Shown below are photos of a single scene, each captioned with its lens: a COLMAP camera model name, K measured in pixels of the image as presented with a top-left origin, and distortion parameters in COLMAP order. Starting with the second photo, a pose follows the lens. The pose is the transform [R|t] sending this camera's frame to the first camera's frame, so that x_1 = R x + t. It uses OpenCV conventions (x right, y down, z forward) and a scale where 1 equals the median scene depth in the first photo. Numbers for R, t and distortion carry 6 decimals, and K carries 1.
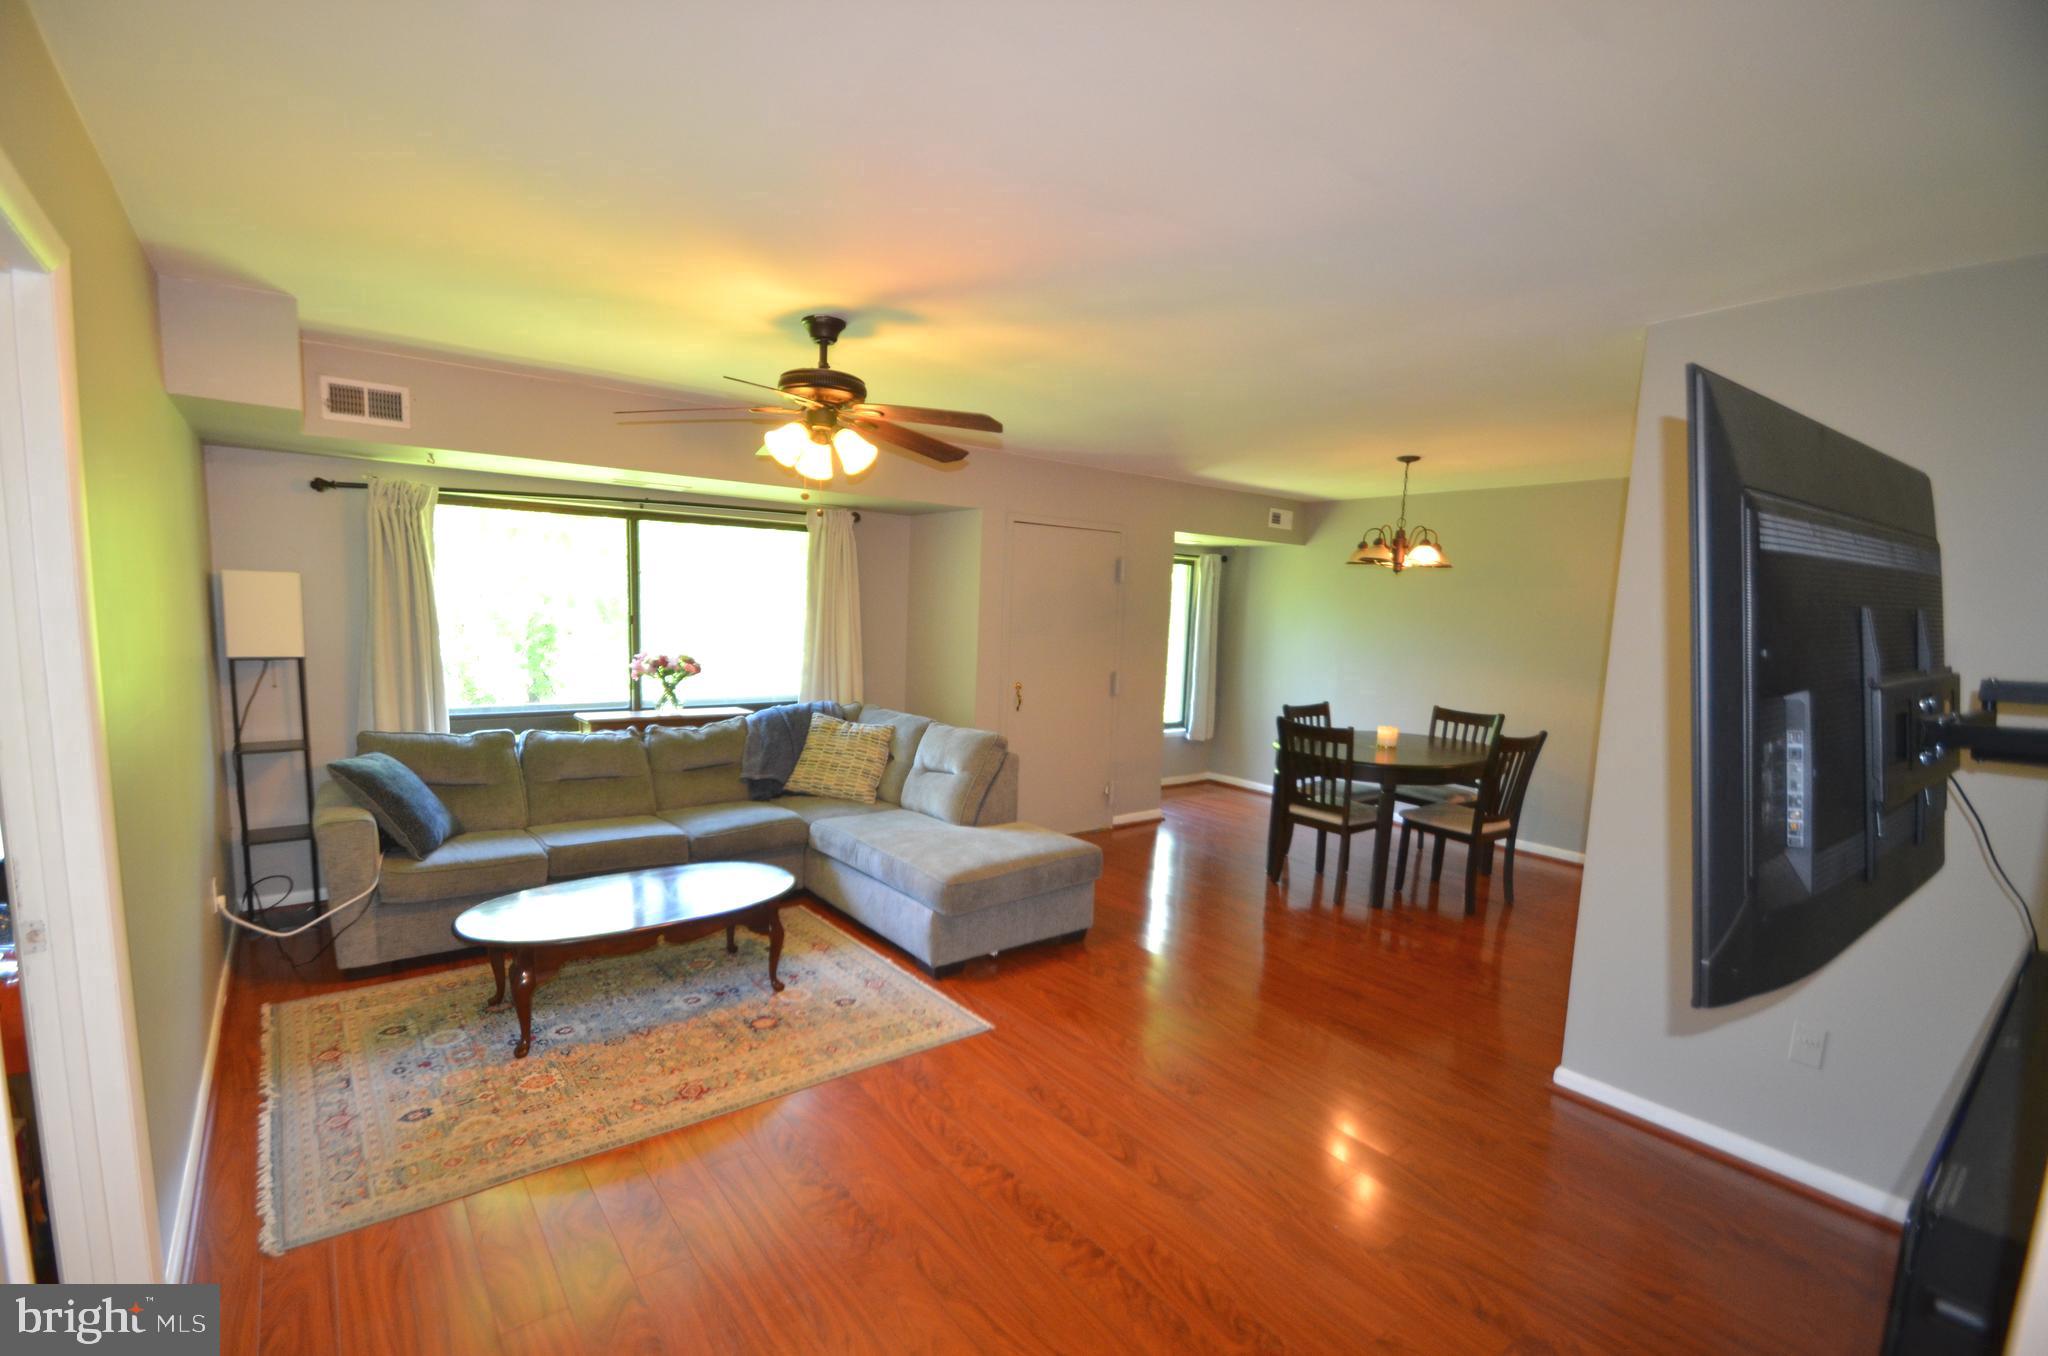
lens RADIAL K [[893.8, 0, 989.5], [0, 893.8, 716.1], [0, 0, 1]] dist [0.012117, -0.014863]
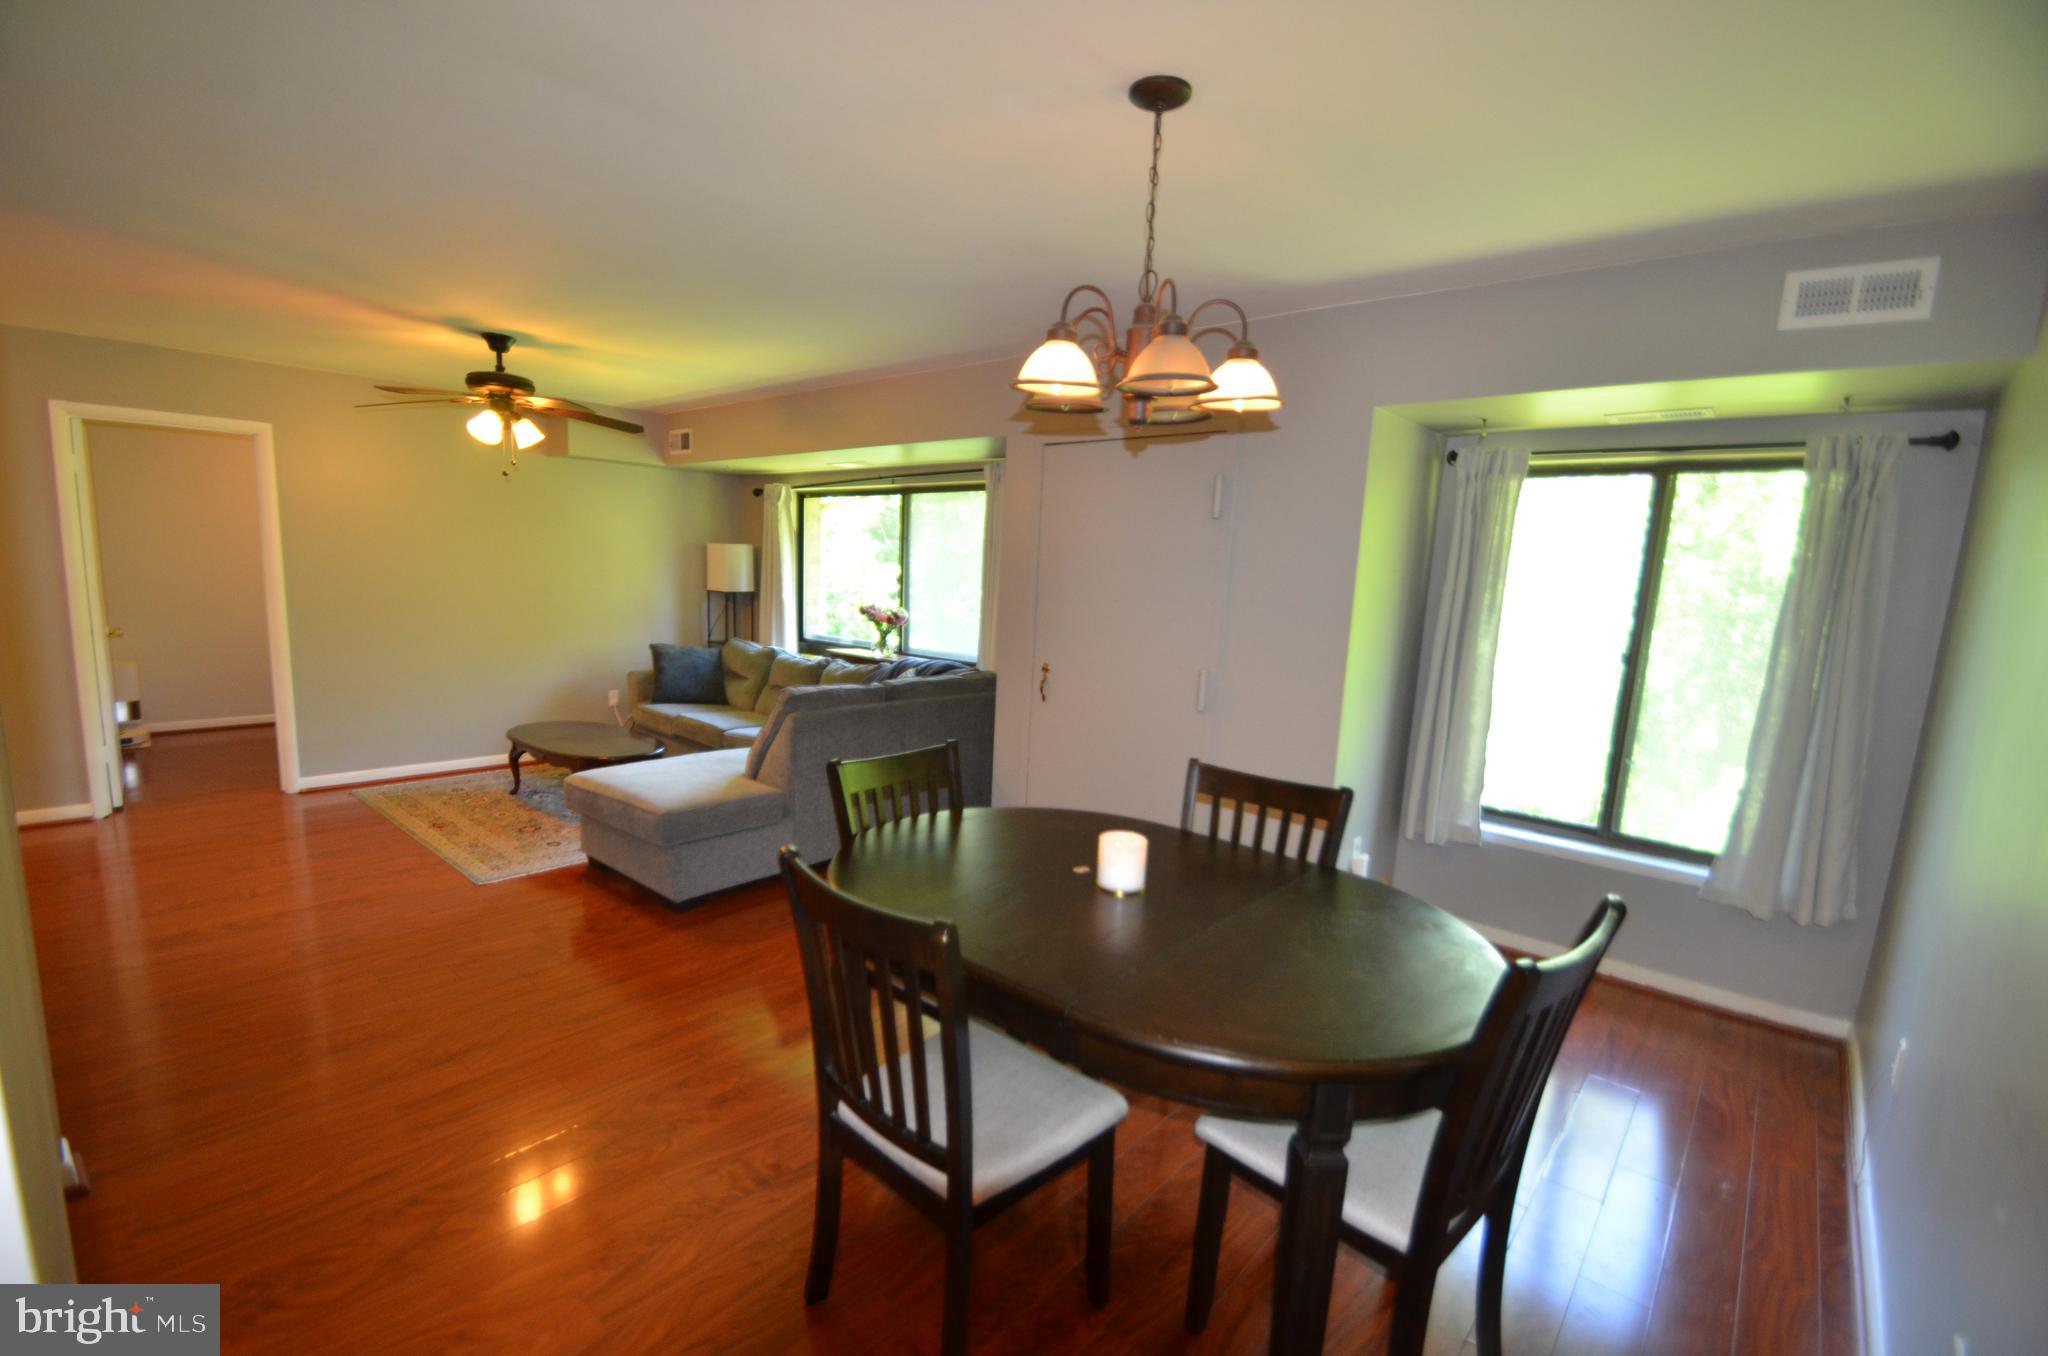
lens RADIAL K [[893.8, 0, 1005.4], [0, 893.8, 706.3], [0, 0, 1]] dist [0.012117, -0.014863]
pose [[0.193183, 0.134733, -0.971868, 1.039067], [-0.144876, 0.983586, 0.107560, -0.106888], [0.970408, 0.120021, 0.209532, 1.119438]]
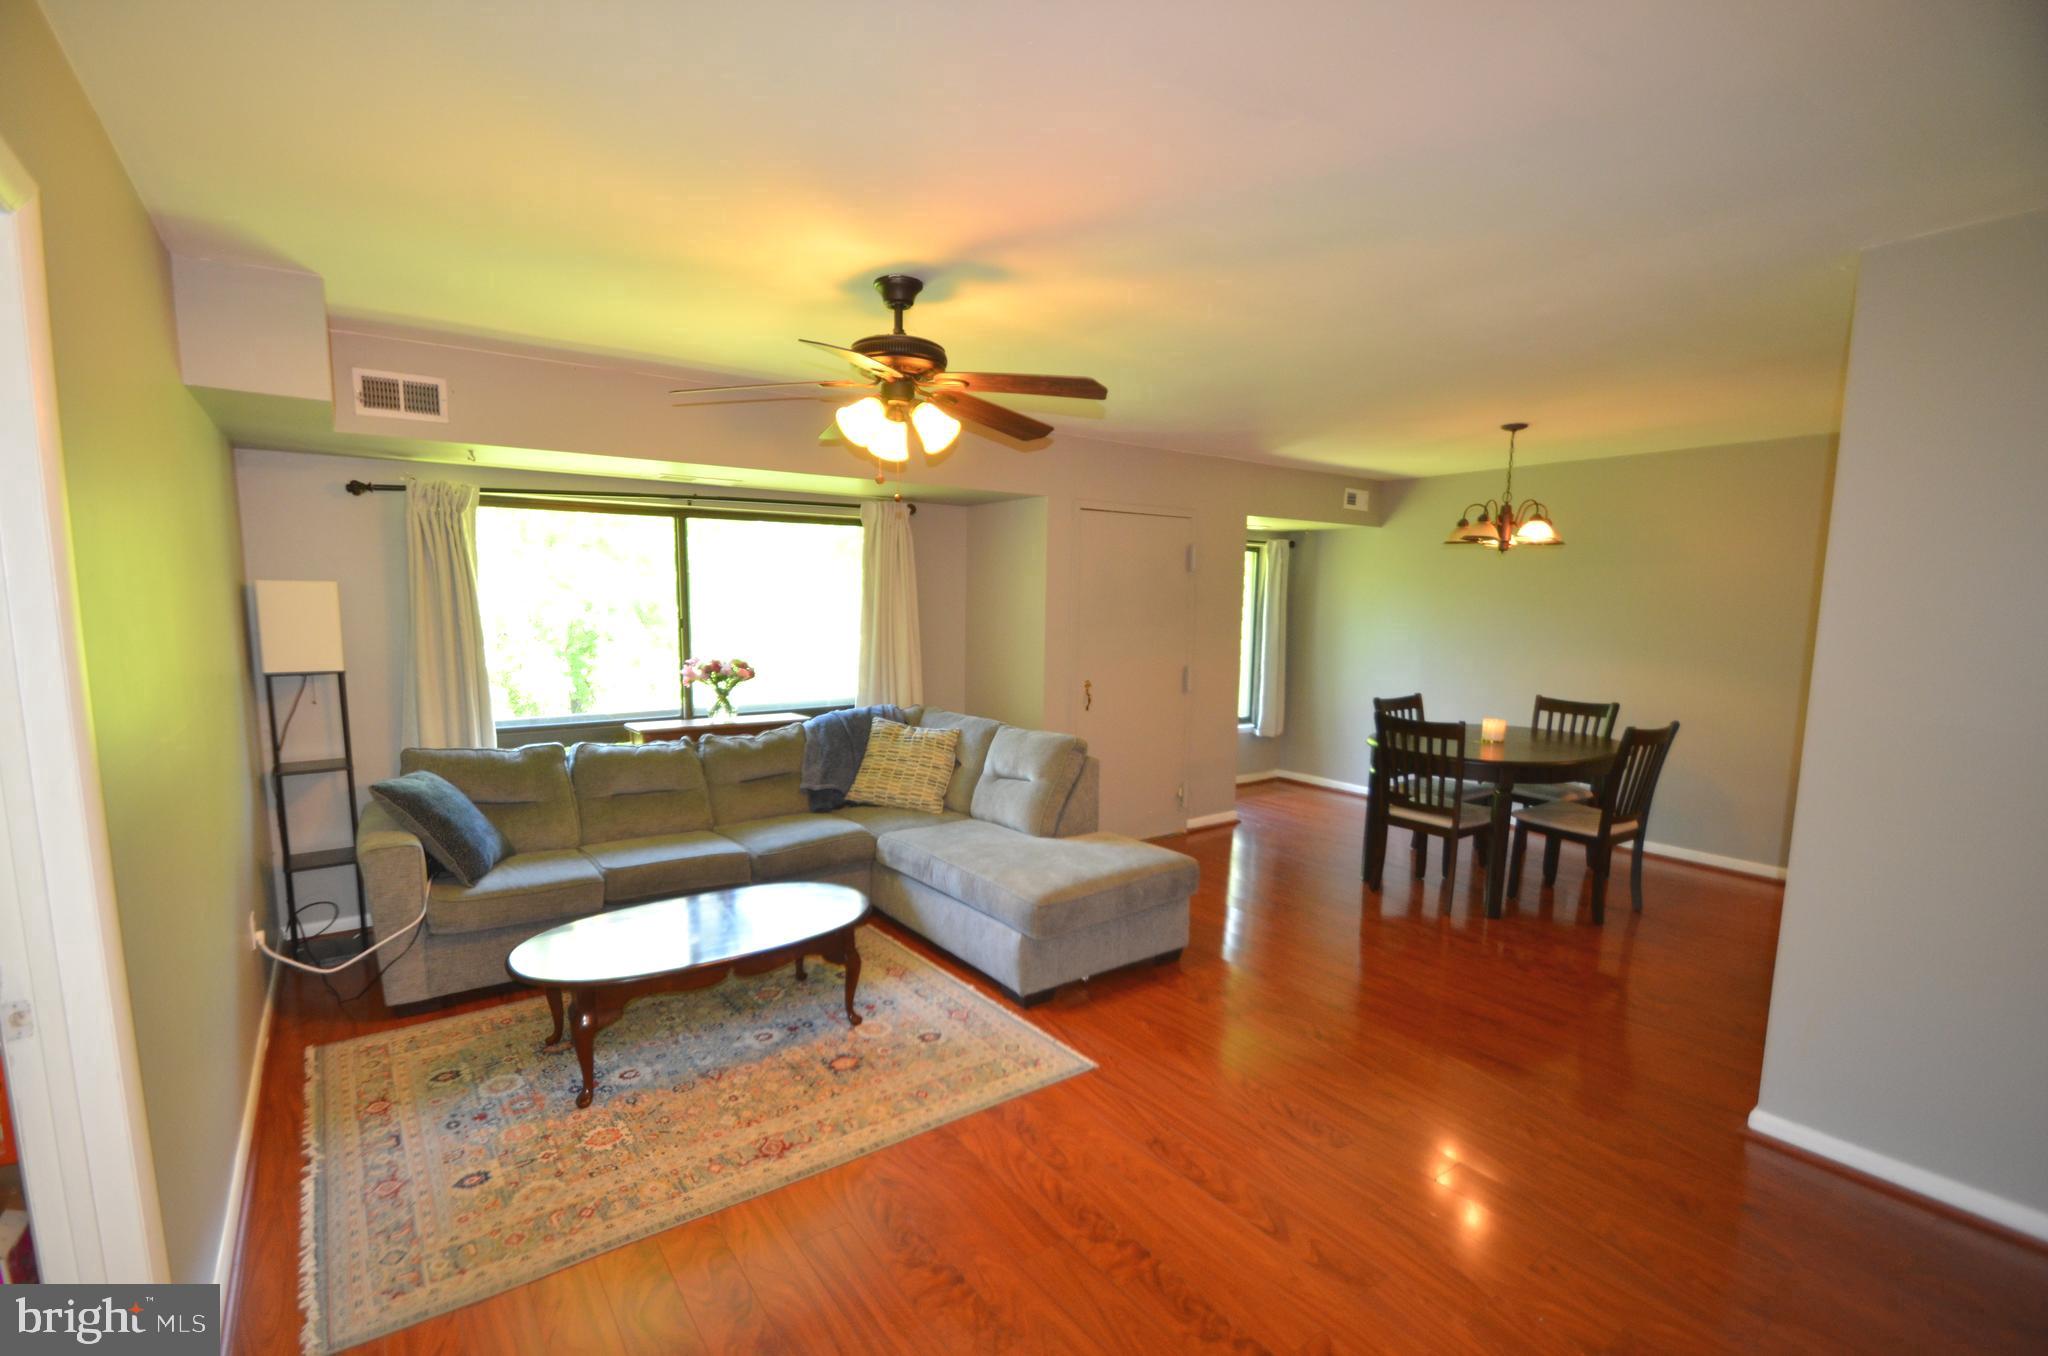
lens RADIAL K [[893.8, 0, 989.2], [0, 893.8, 716.9], [0, 0, 1]] dist [0.012117, -0.014863]
pose [[0.999110, -0.020427, -0.036894, -0.050302], [0.020598, 0.999779, 0.004269, -0.007185], [0.036799, -0.005025, 0.999310, 0.078041]]
